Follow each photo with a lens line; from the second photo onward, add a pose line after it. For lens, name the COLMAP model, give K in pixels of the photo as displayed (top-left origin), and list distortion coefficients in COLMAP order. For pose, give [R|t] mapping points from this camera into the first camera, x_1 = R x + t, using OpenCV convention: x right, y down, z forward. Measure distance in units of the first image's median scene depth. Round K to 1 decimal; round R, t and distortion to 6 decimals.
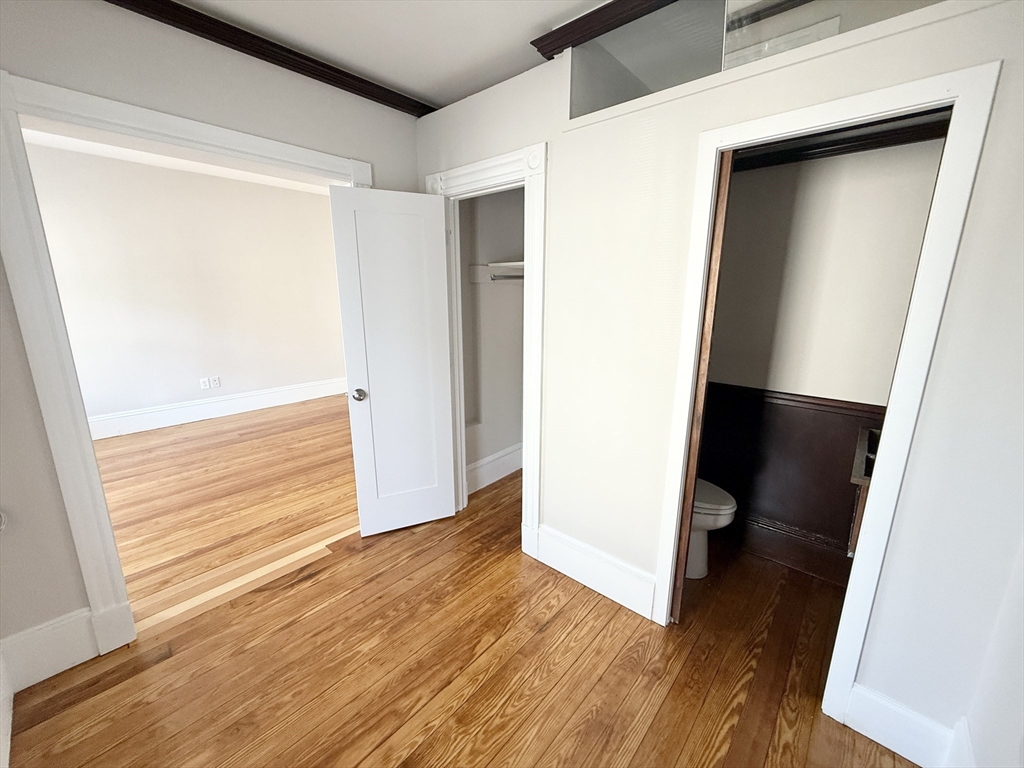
lens RADIAL K [[404.1, 0, 512.0], [0, 404.1, 384.0], [0, 0, 1]] dist [-0.000172, 0.000040]
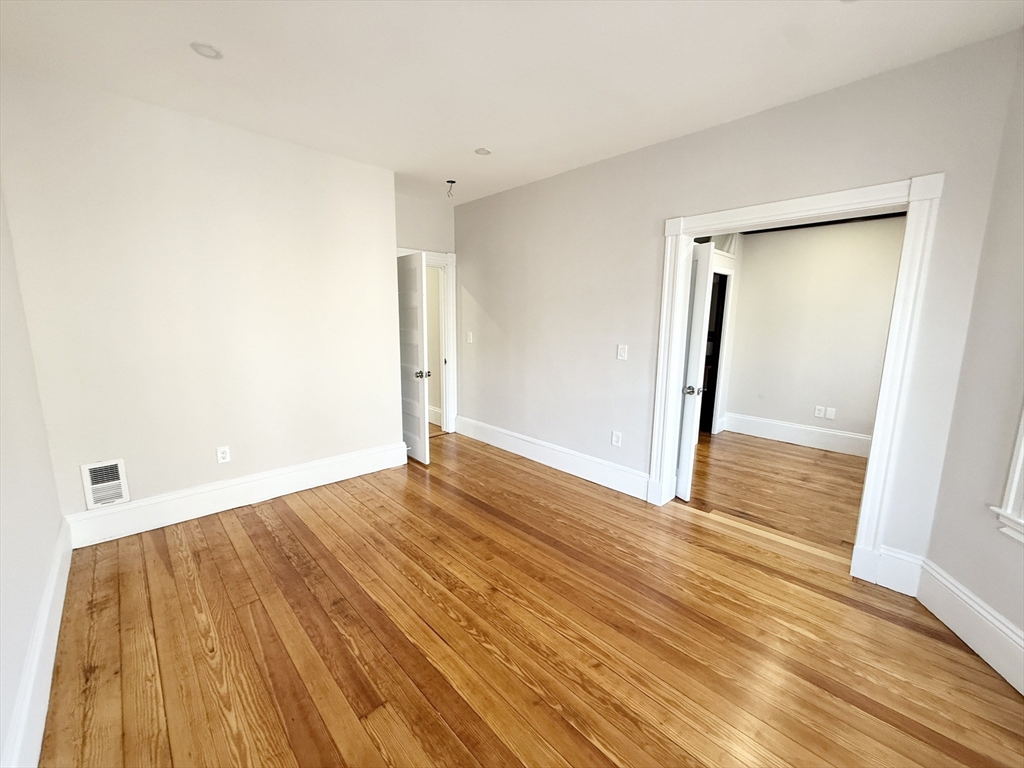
lens RADIAL K [[410.1, 0, 508.2], [0, 410.1, 383.7], [0, 0, 1]] dist [0.001718, 0.000267]
pose [[0.076104, -0.162412, 0.983784, -1.388411], [0.211410, 0.966841, 0.143261, -0.250619], [-0.974430, 0.197079, 0.107916, 1.133835]]
